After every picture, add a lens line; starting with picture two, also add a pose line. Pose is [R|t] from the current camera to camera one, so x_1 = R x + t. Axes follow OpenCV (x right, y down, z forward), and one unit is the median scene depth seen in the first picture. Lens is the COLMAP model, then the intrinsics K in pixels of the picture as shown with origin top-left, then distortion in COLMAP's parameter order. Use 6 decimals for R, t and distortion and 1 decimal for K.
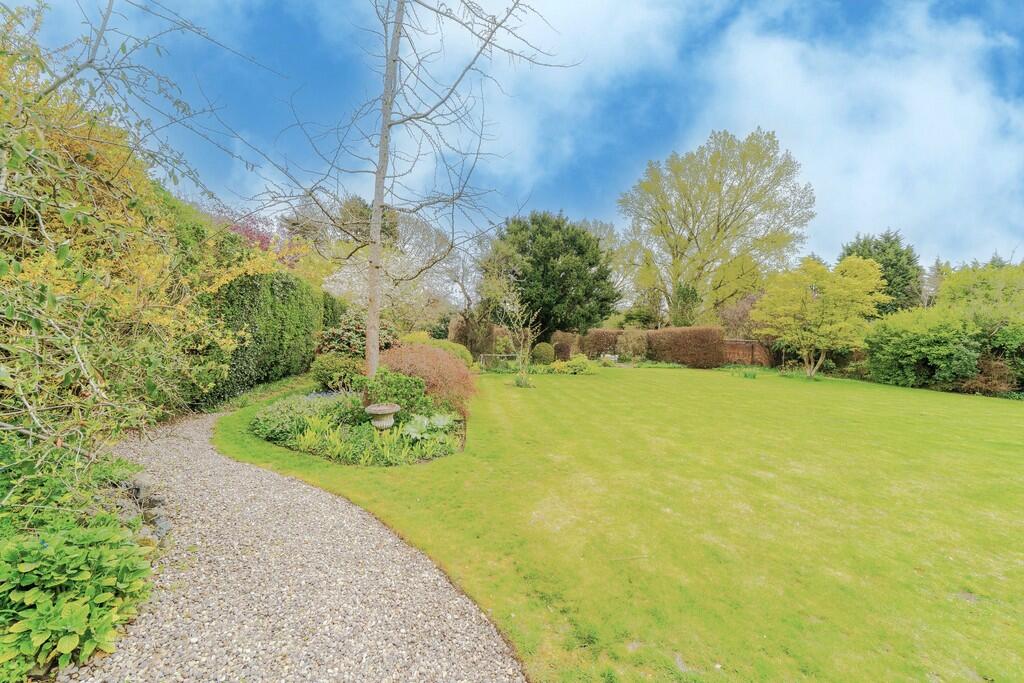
lens RADIAL K [[355.0, 0, 512.8], [0, 355.0, 337.8], [0, 0, 1]] dist [-0.000064, -0.000064]
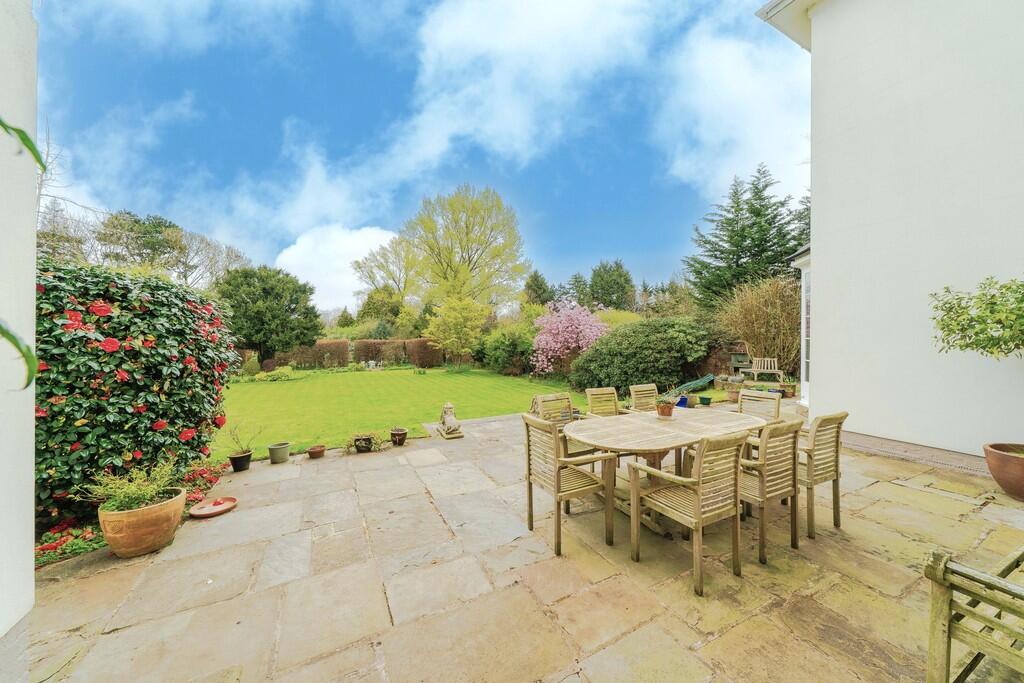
lens RADIAL K [[357.5, 0, 507.1], [0, 357.5, 337.8], [0, 0, 1]] dist [0.000216, -0.000018]
pose [[0.947562, -0.037777, 0.317332, 0.562484], [0.037602, 0.999270, 0.006679, -0.044802], [-0.317353, 0.005603, 0.948291, -0.642876]]
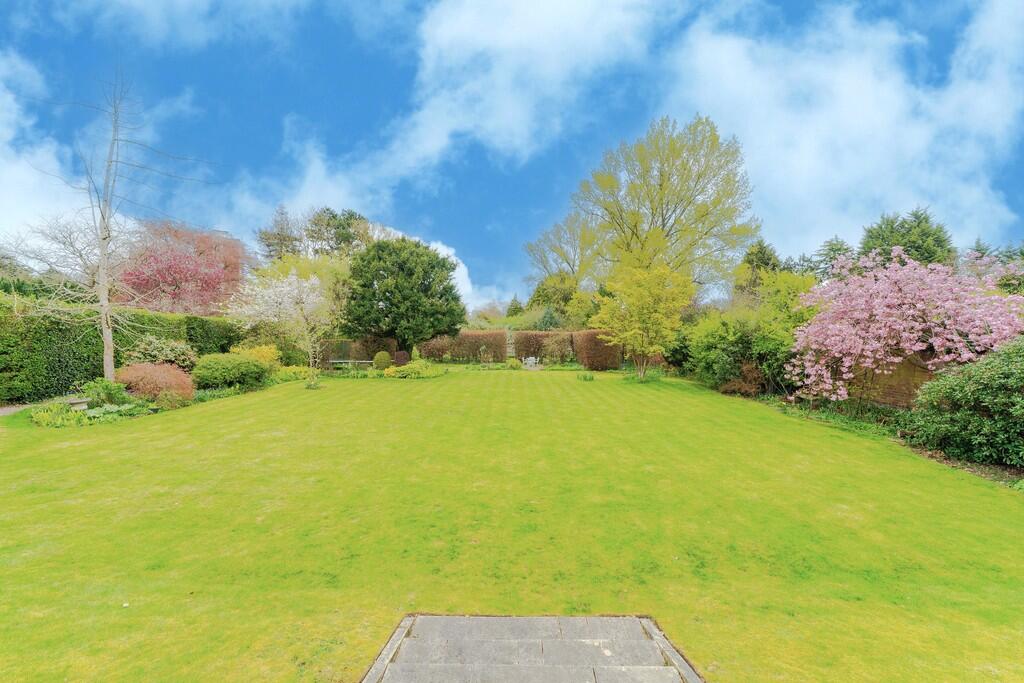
lens RADIAL K [[393.0, 0, 517.1], [0, 393.0, 338.7], [0, 0, 1]] dist [-0.003369, -0.000289]
pose [[0.991769, -0.016531, -0.126969, 0.644517], [0.017943, 0.999789, 0.009991, -0.030857], [0.126777, -0.012187, 0.991856, -0.223504]]
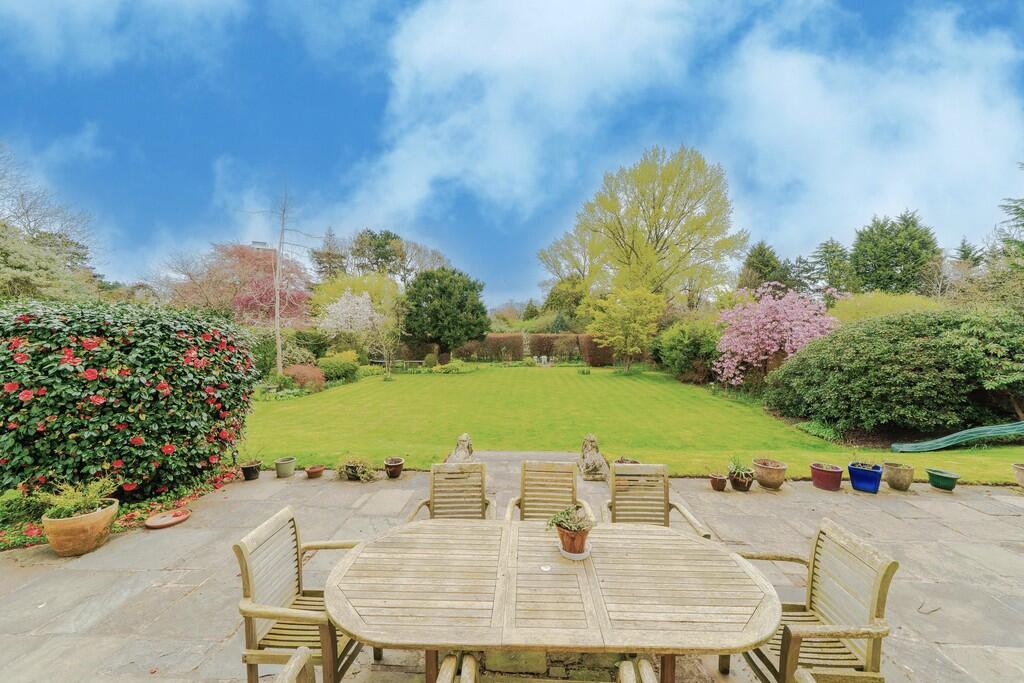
lens RADIAL K [[390.1, 0, 512.0], [0, 390.1, 341.5], [0, 0, 1]] dist [-0.001273, -0.000300]
pose [[0.982394, -0.028186, -0.184683, 0.710654], [0.032781, 0.999223, 0.021878, -0.062395], [0.183923, -0.027547, 0.982555, -0.602105]]
